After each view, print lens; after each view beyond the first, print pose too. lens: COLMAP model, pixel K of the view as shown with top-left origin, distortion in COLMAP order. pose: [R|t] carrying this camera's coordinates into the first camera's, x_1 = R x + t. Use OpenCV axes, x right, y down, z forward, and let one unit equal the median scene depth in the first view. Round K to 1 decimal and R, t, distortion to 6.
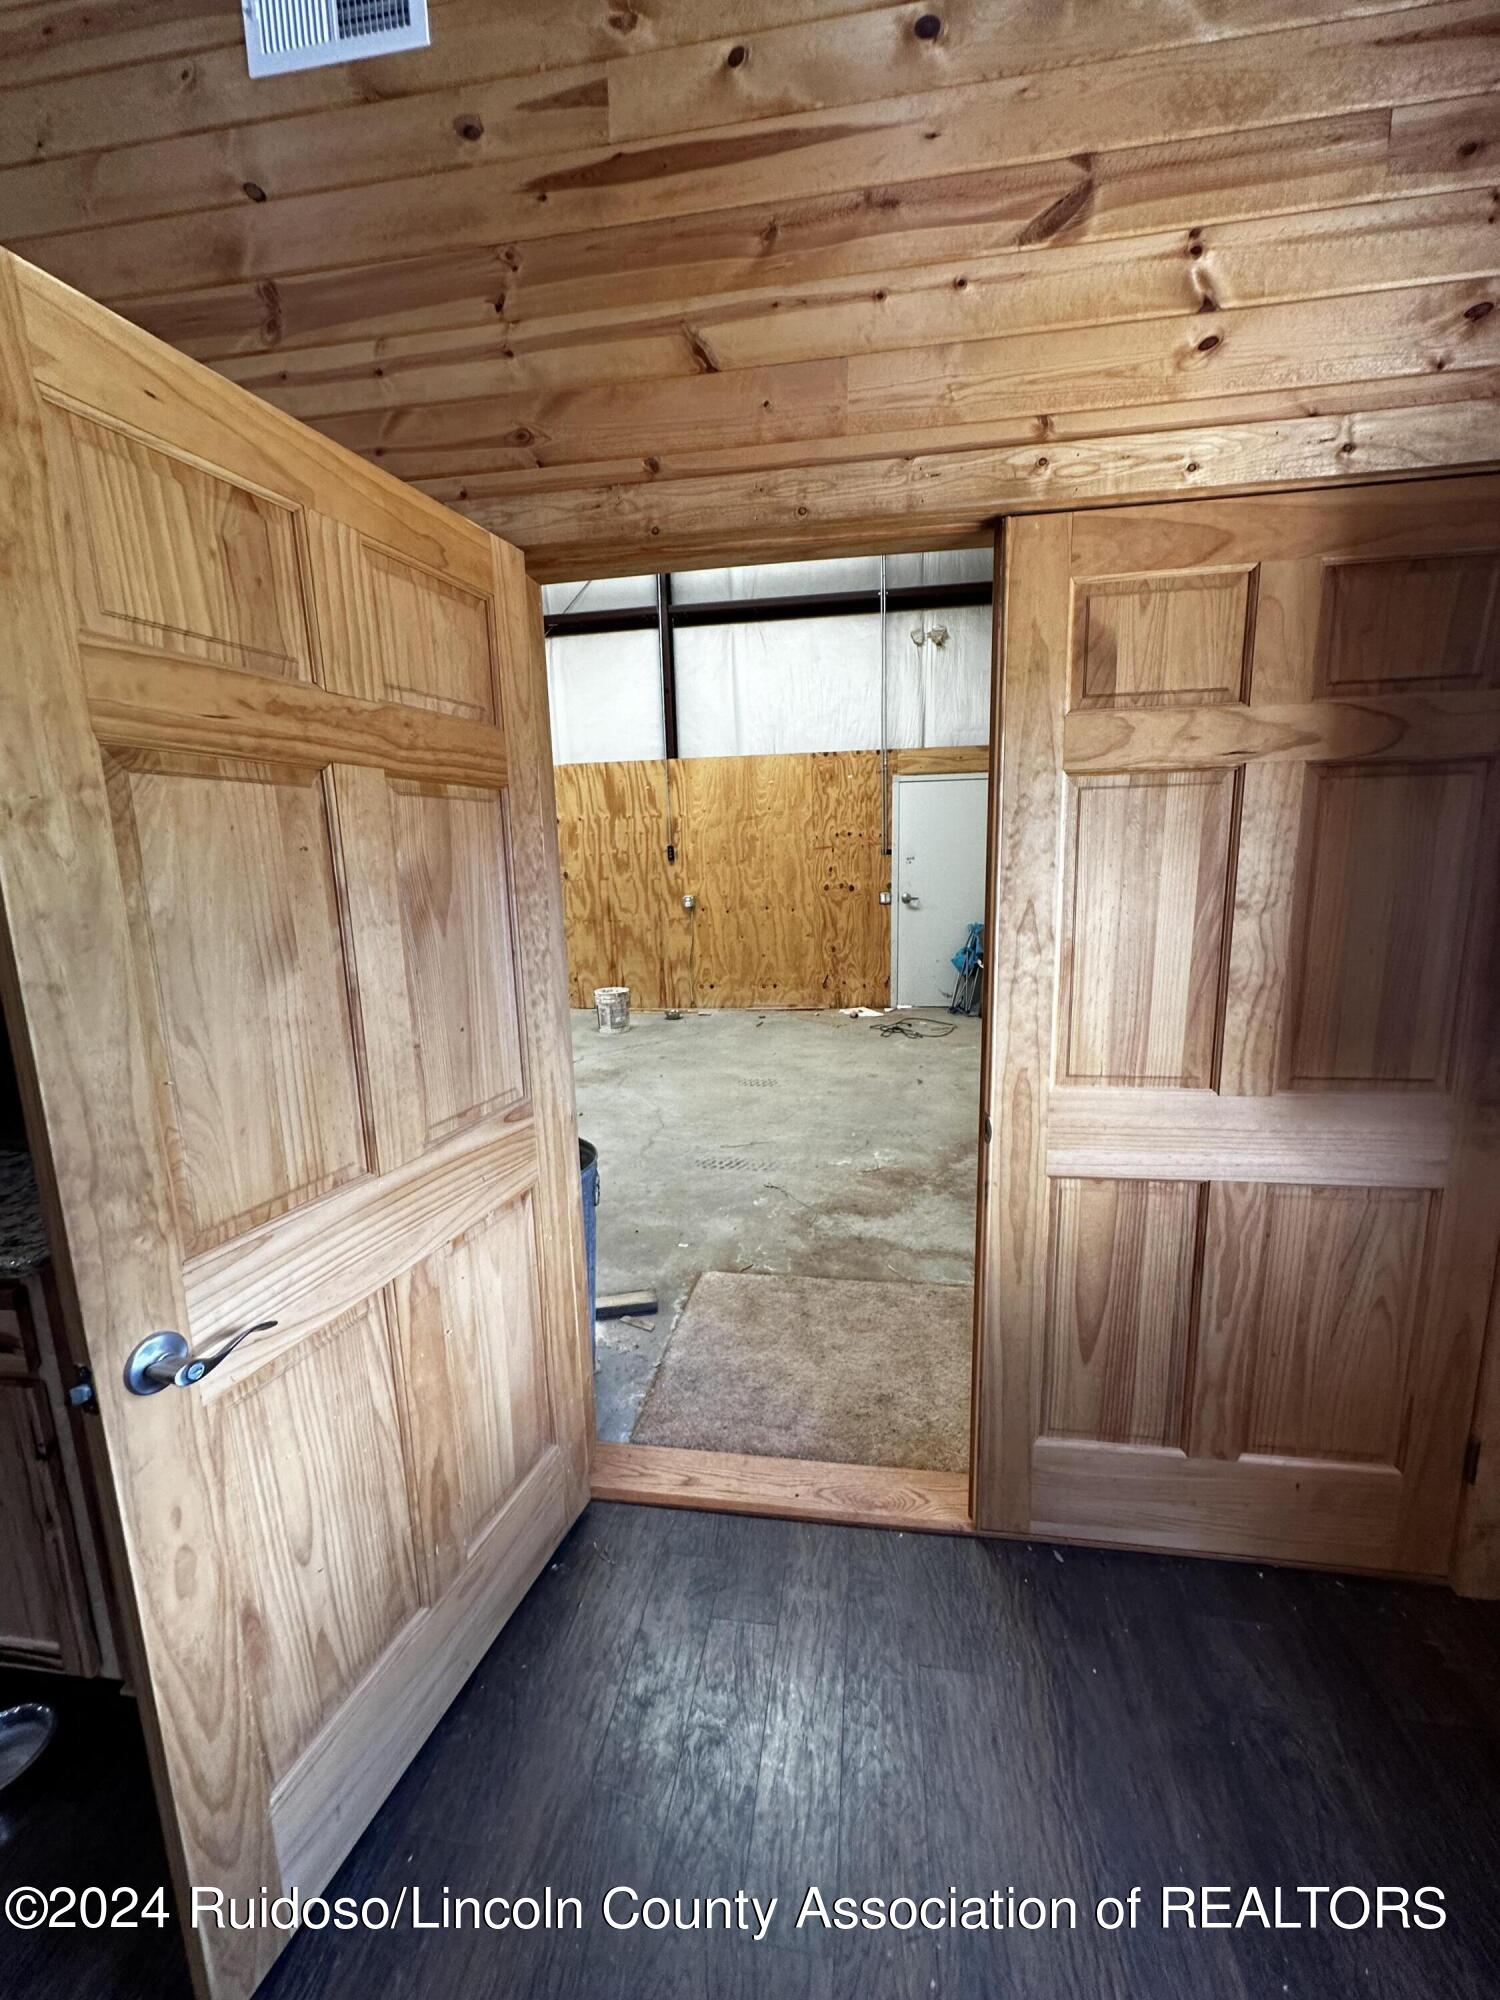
lens RADIAL K [[799.9, 0, 757.5], [0, 799.9, 1002.8], [0, 0, 1]] dist [-0.005391, 0.001329]
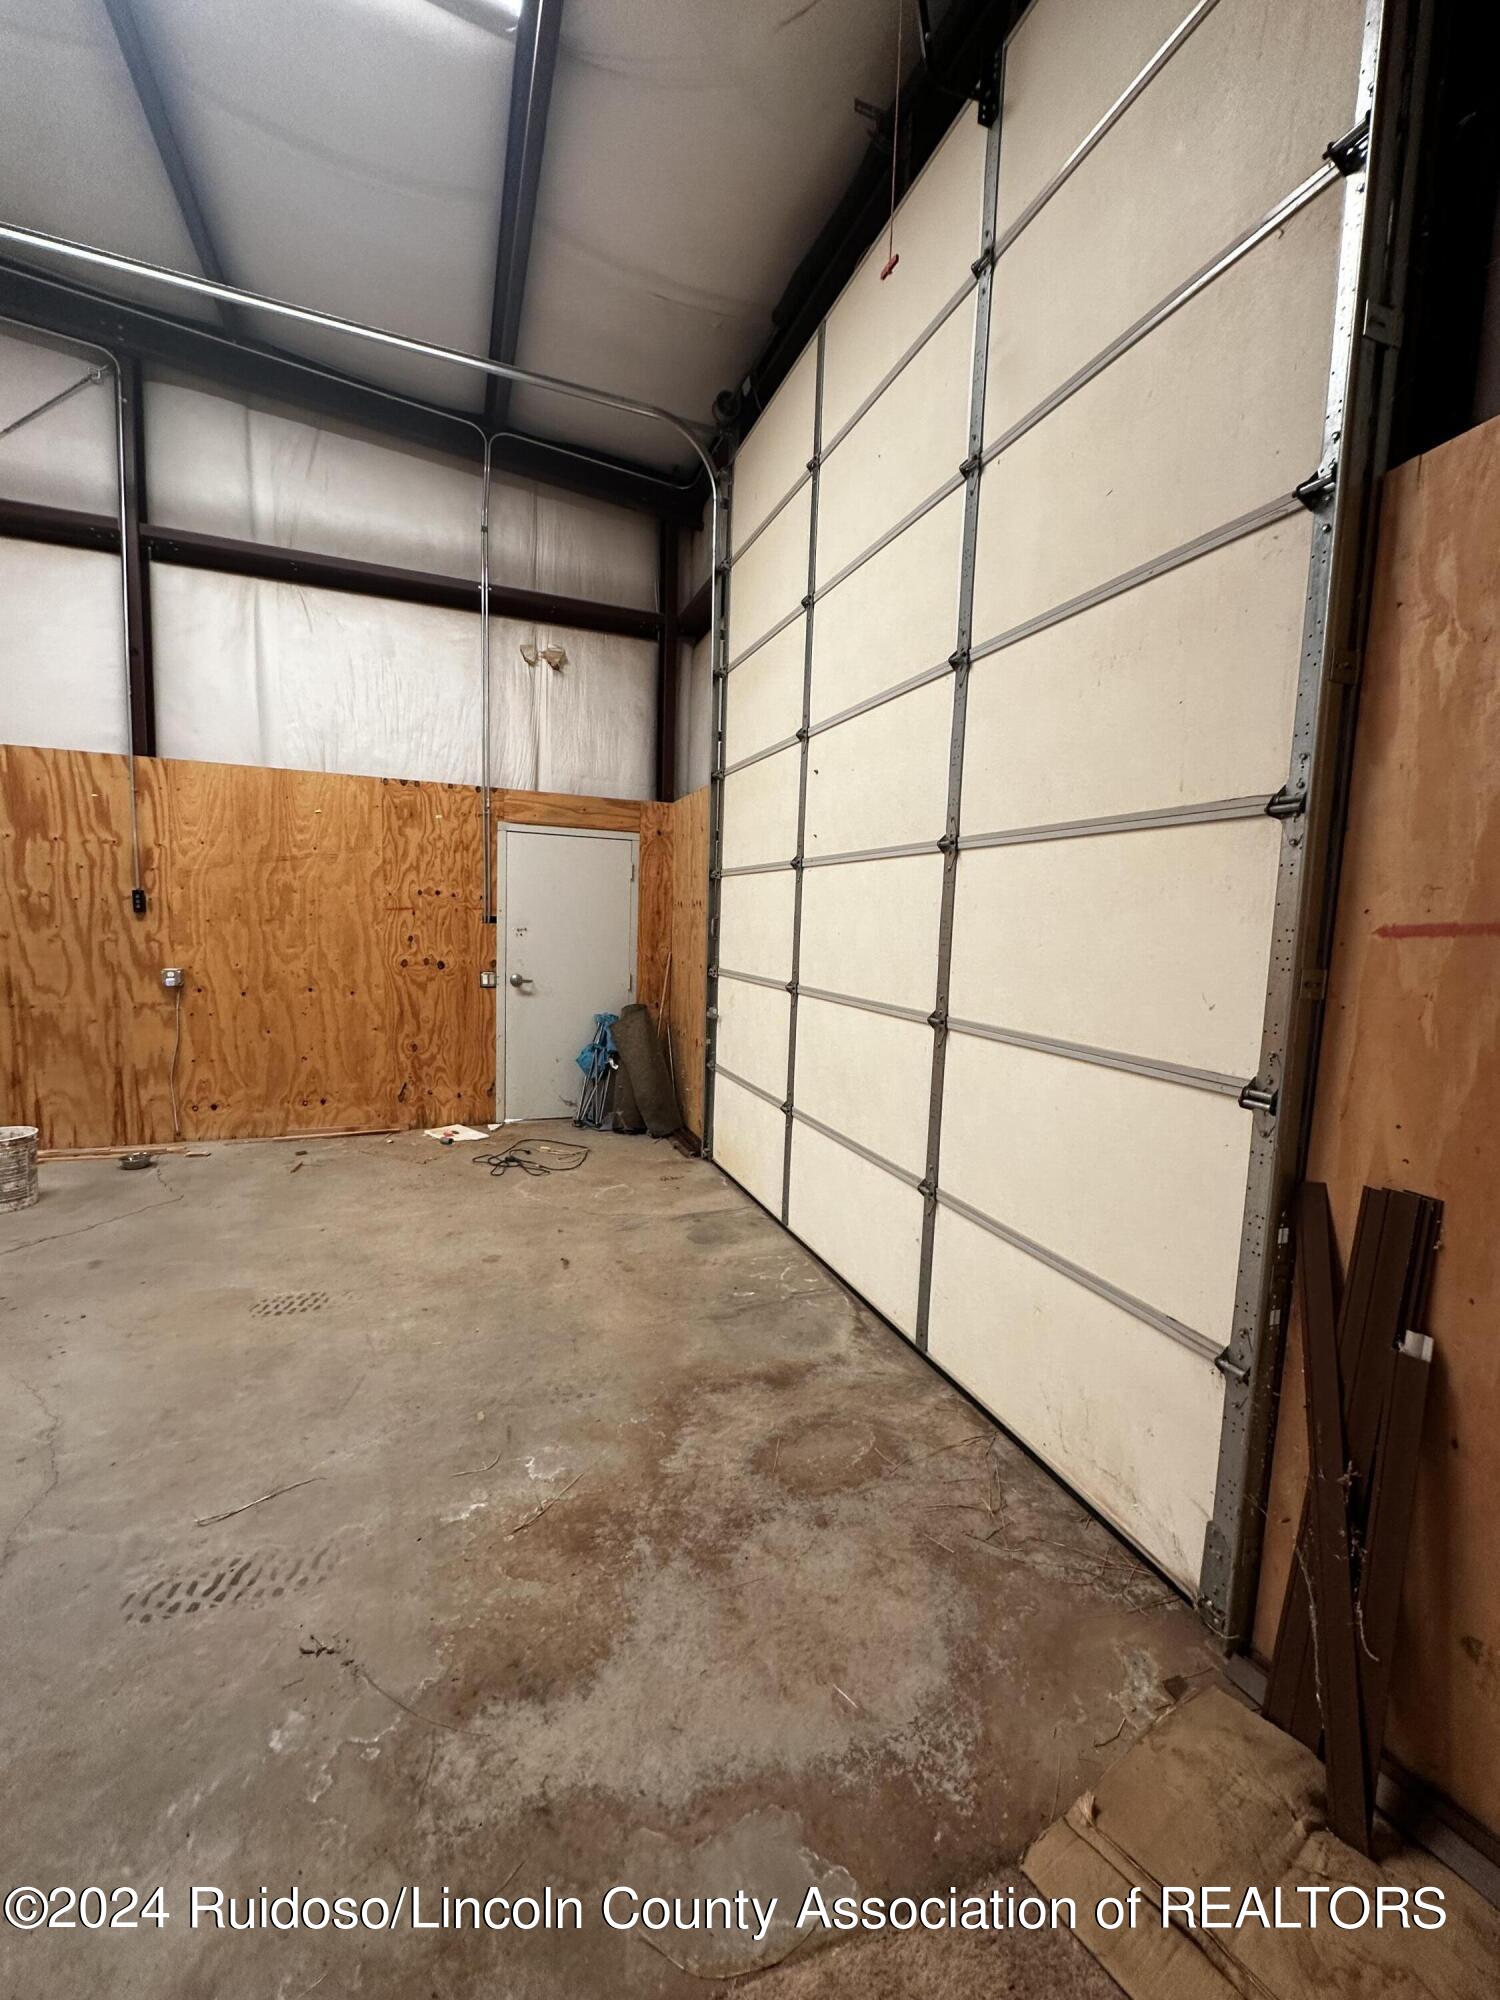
lens RADIAL K [[799.9, 0, 752.6], [0, 799.9, 1002.9], [0, 0, 1]] dist [-0.005391, 0.001329]
pose [[0.869144, 0.006034, 0.494522, 0.002882], [0.032424, 0.997079, -0.069151, -0.048377], [-0.493495, 0.076137, 0.866410, 0.221384]]
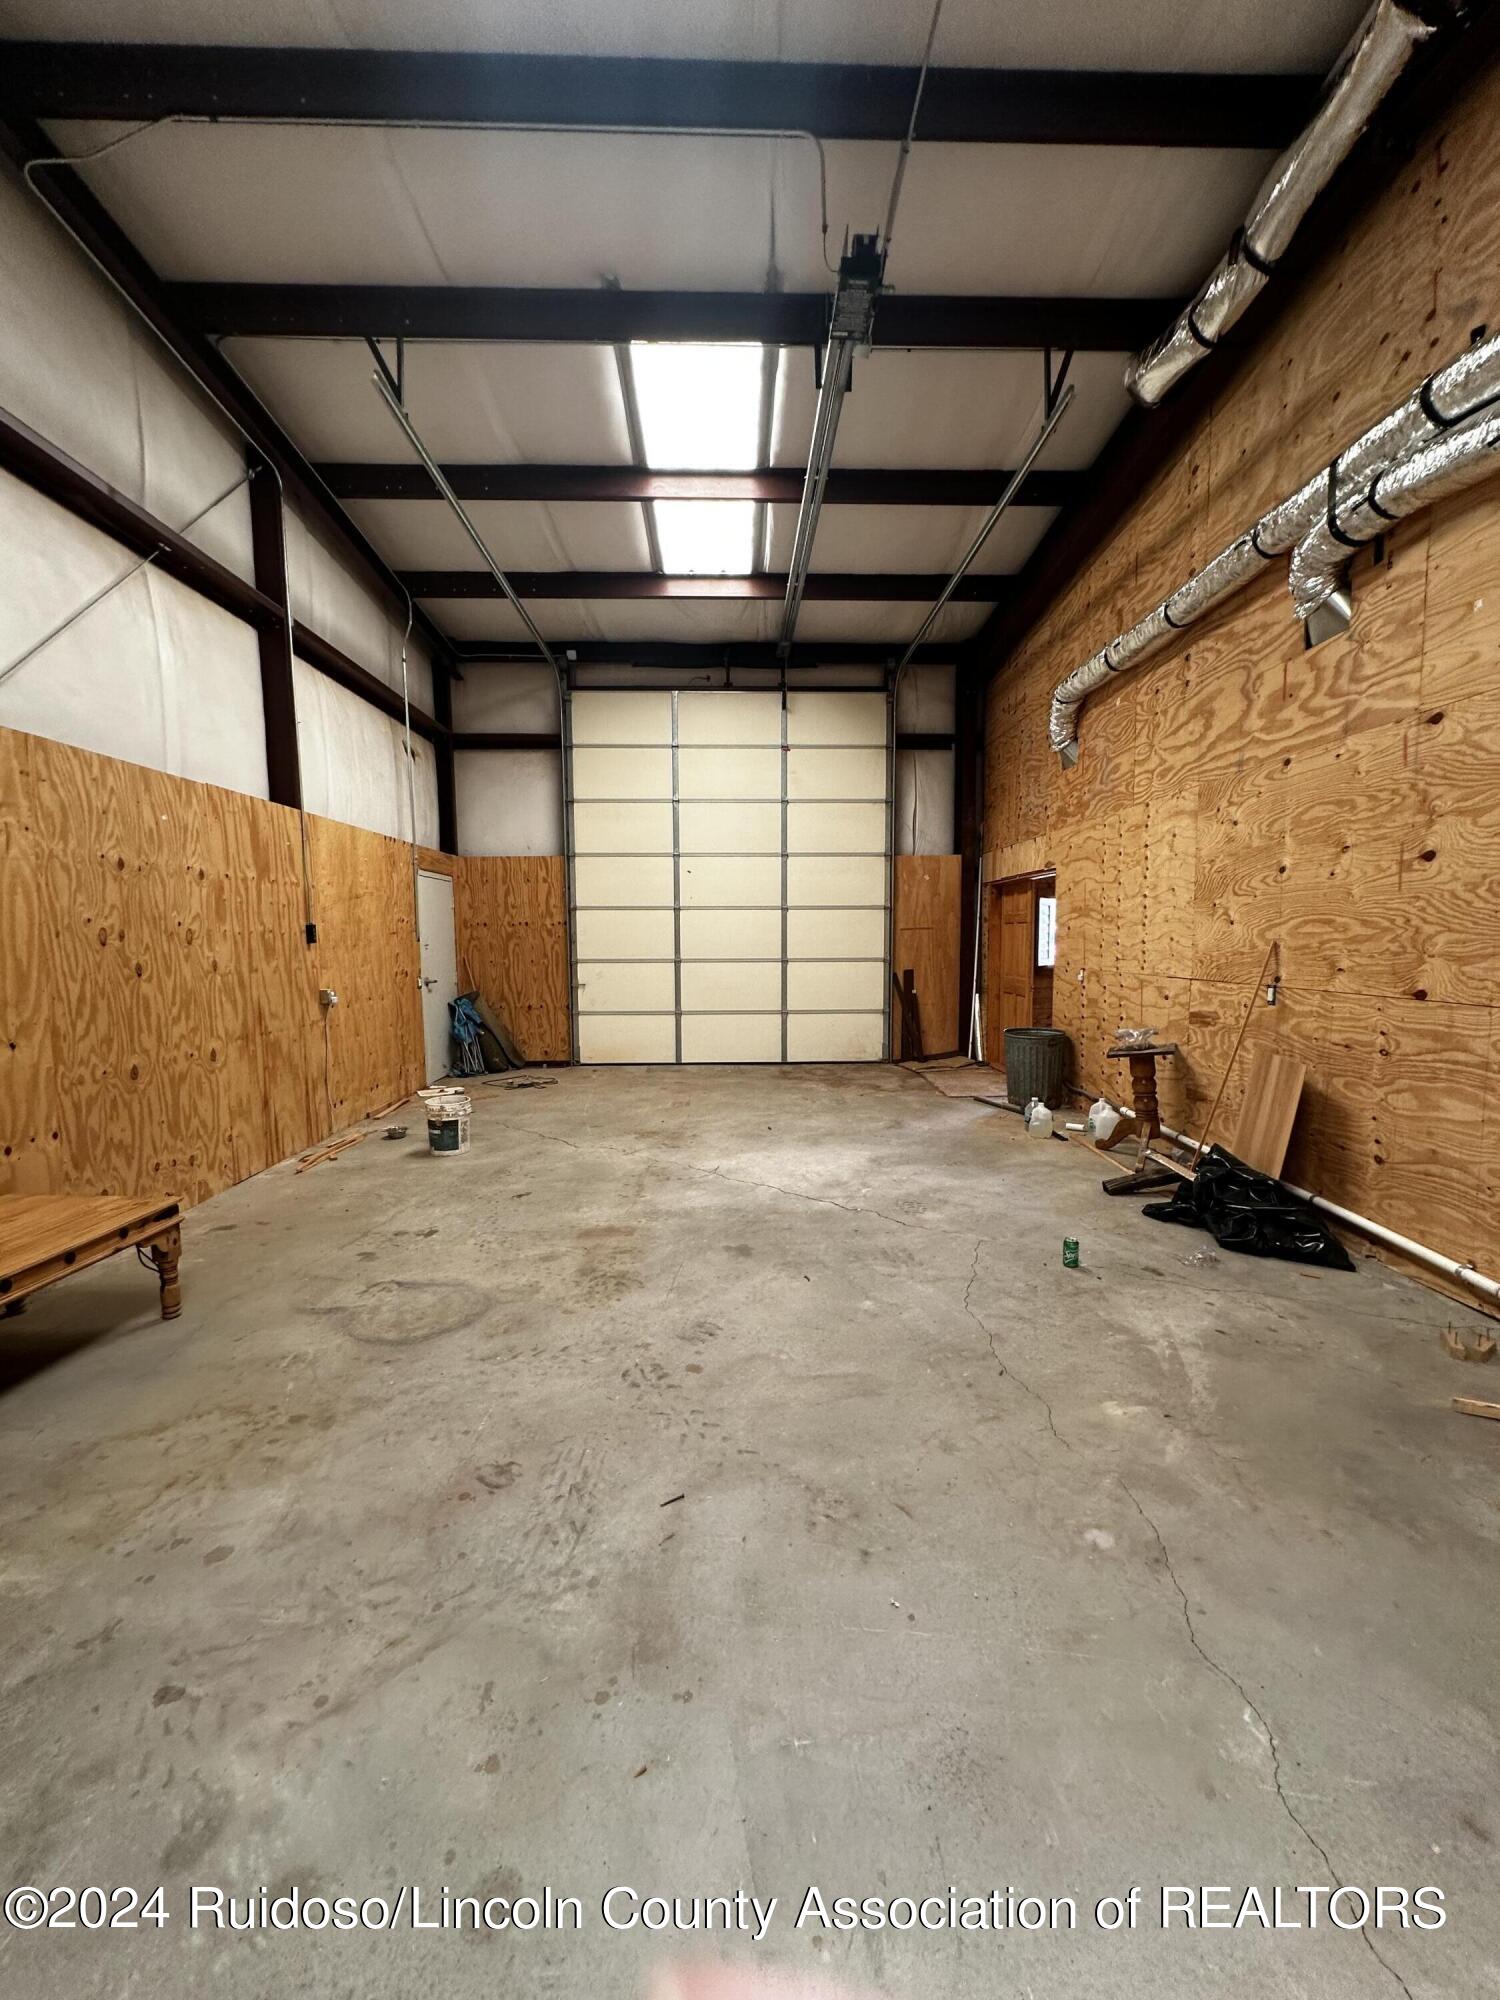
lens RADIAL K [[799.9, 0, 753.8], [0, 799.9, 1004.0], [0, 0, 1]] dist [-0.005391, 0.001329]
pose [[-0.172286, -0.059212, 0.983266, -0.938650], [0.186005, 0.978279, 0.091503, -0.117087], [-0.967326, 0.198657, -0.157530, 0.747169]]
